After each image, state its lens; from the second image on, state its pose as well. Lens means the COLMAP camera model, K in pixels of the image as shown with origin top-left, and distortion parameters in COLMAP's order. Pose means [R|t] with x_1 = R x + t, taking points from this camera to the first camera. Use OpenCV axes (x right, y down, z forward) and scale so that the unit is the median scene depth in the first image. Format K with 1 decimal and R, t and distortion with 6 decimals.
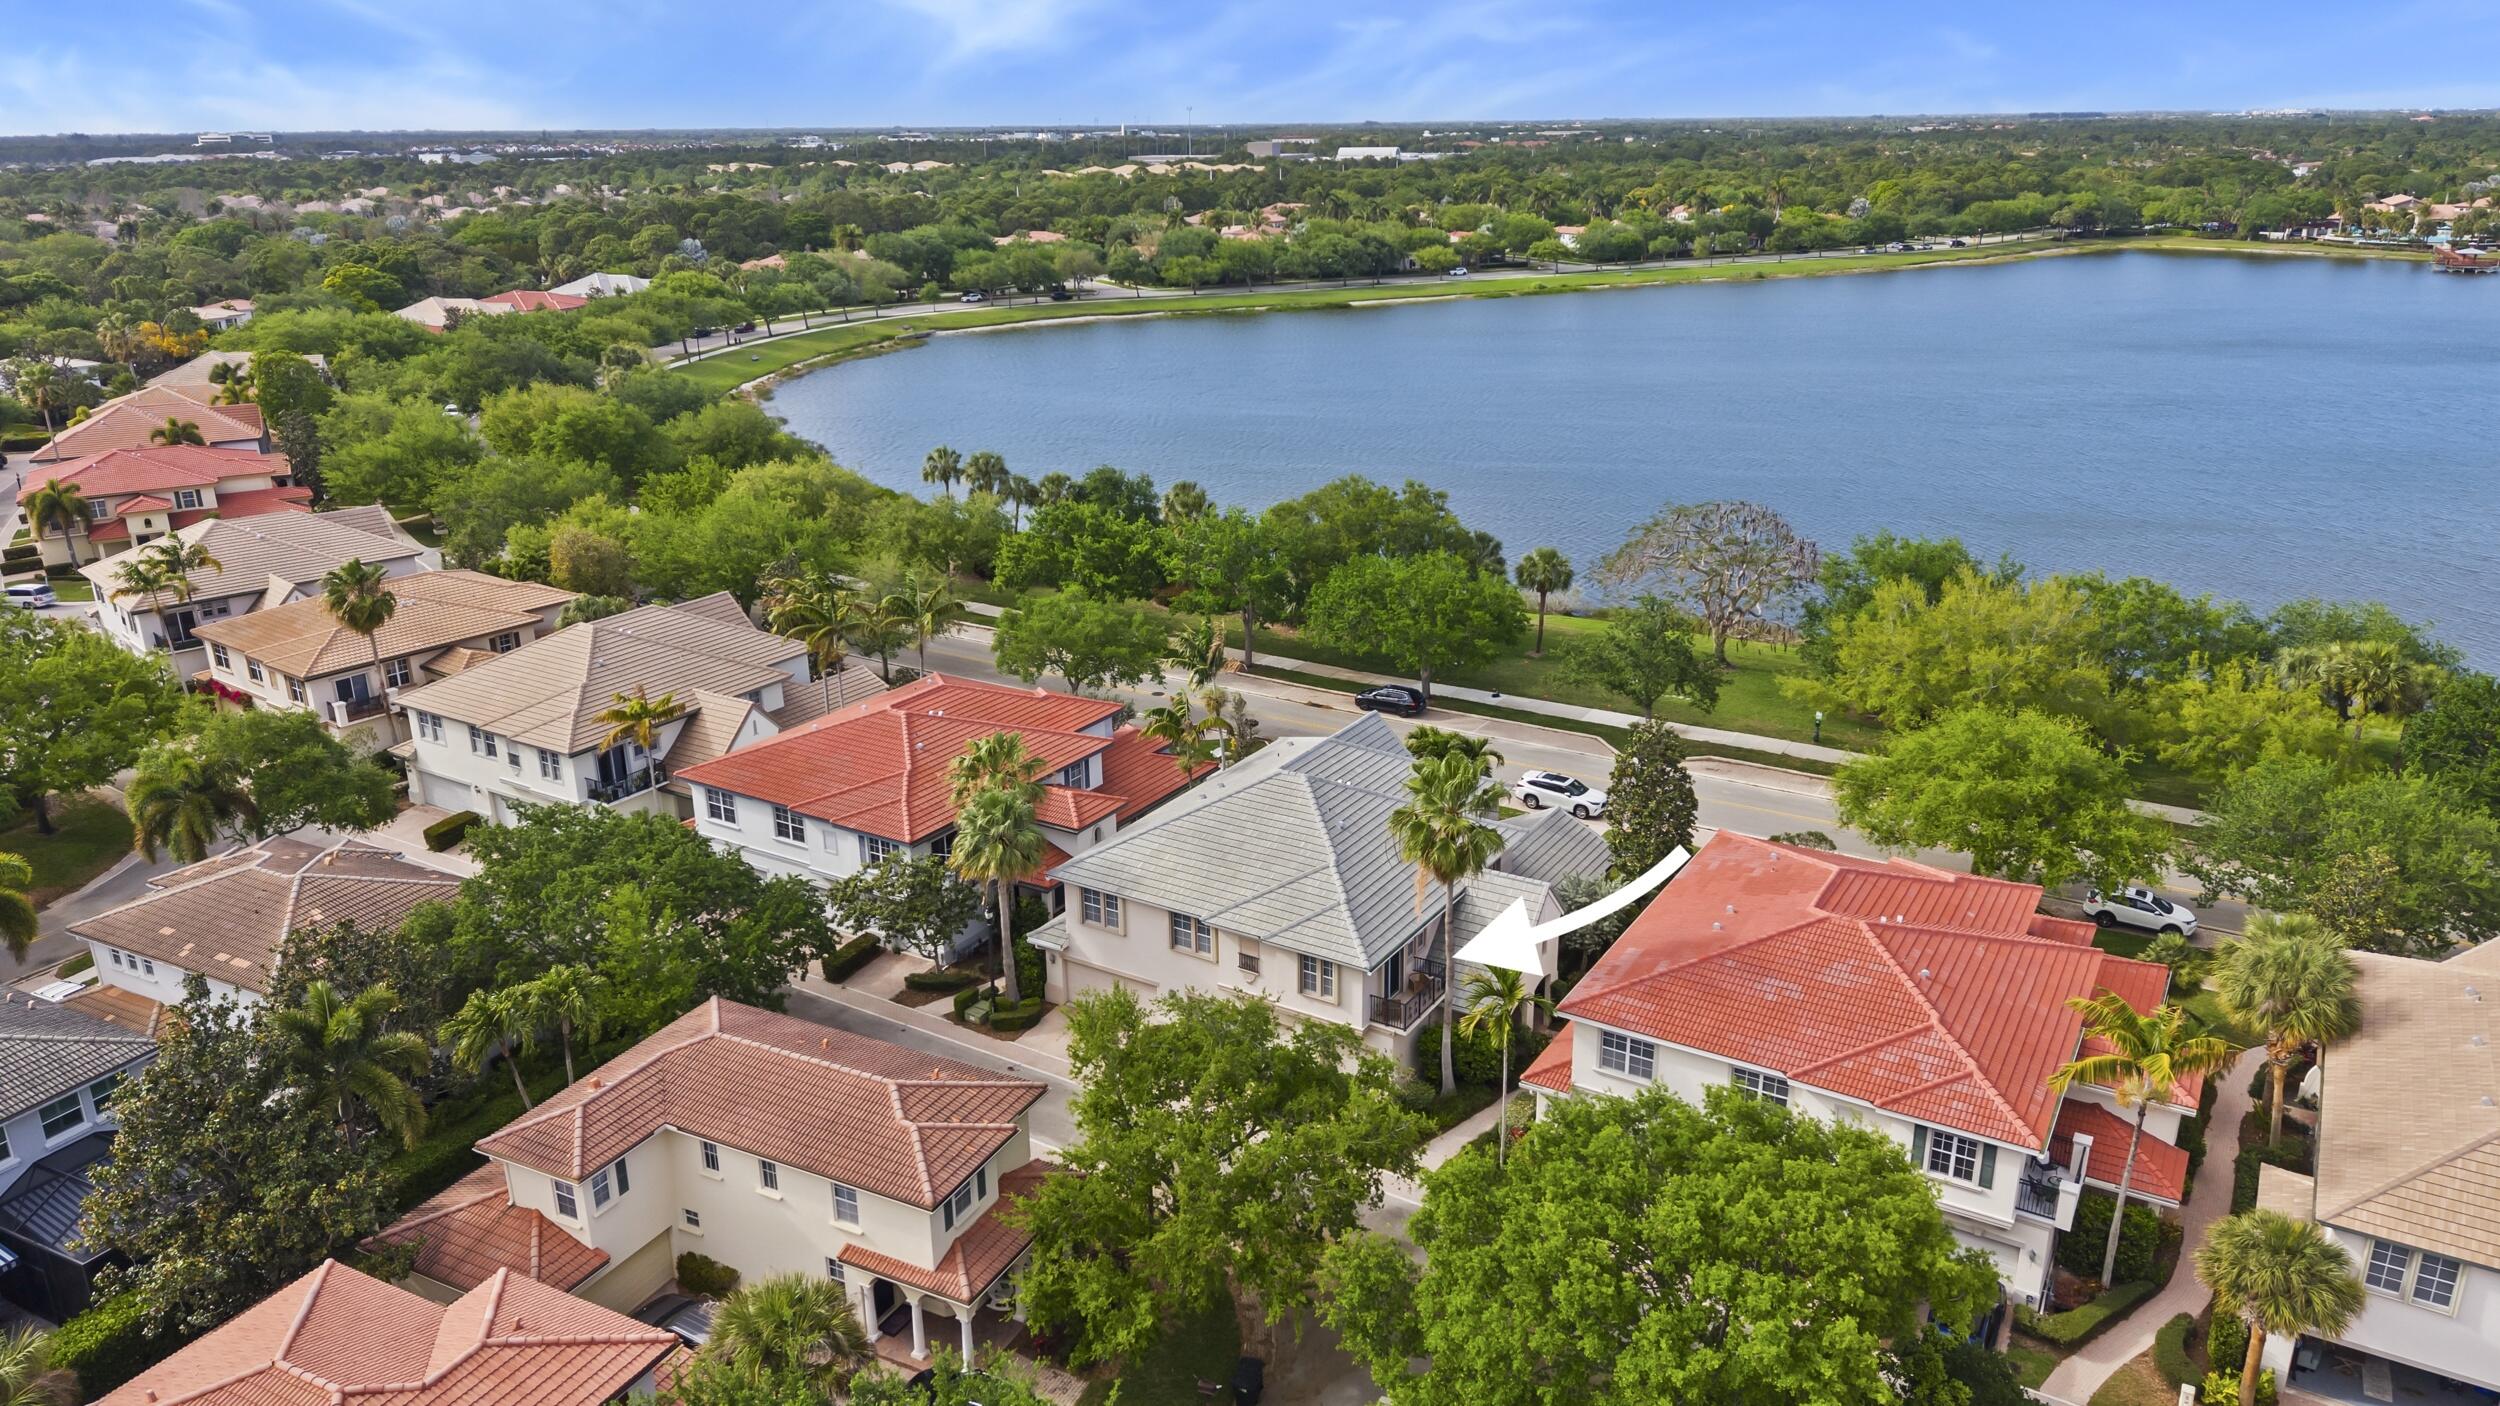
lens RADIAL K [[1645.0, 0, 1250.0], [0, 1645.0, 703.0], [0, 0, 1]] dist [0.094633, -0.000404]
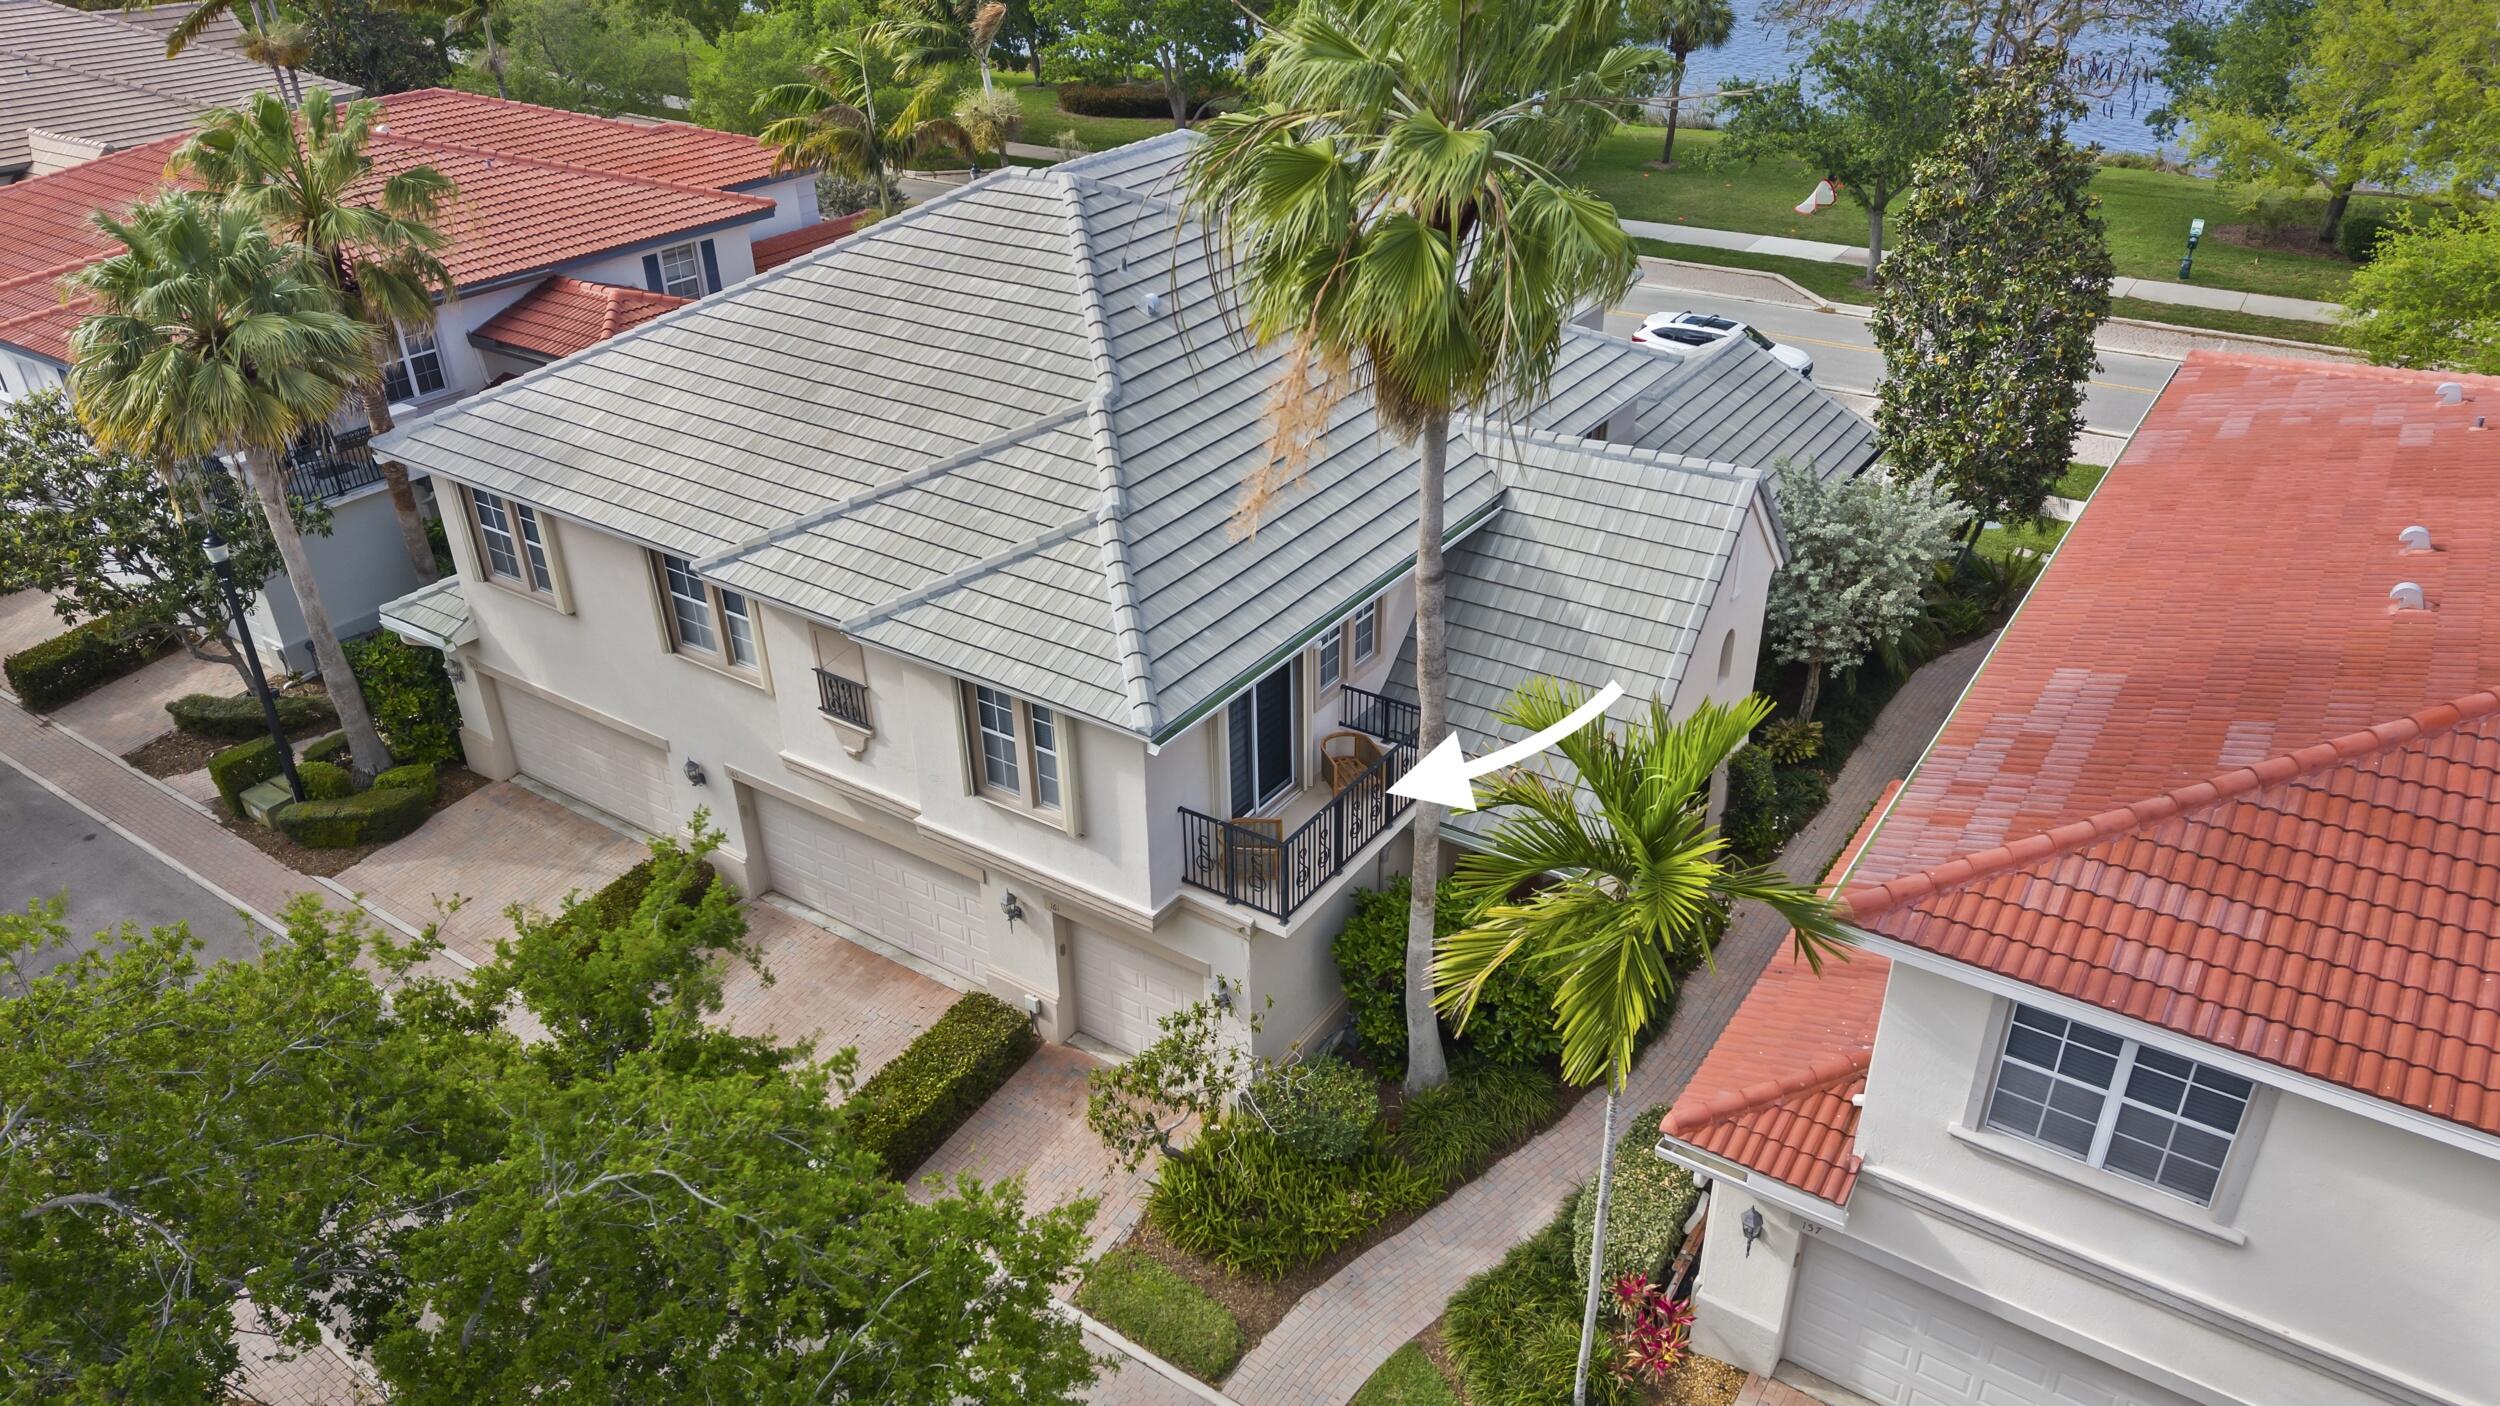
lens RADIAL K [[1645.0, 0, 1250.0], [0, 1645.0, 703.0], [0, 0, 1]] dist [0.094633, -0.000404]
pose [[0.999096, 0.014395, -0.039998, 0.098137], [-0.006720, 0.982571, 0.185766, 0.097741], [0.041975, -0.185329, 0.981780, 0.691084]]
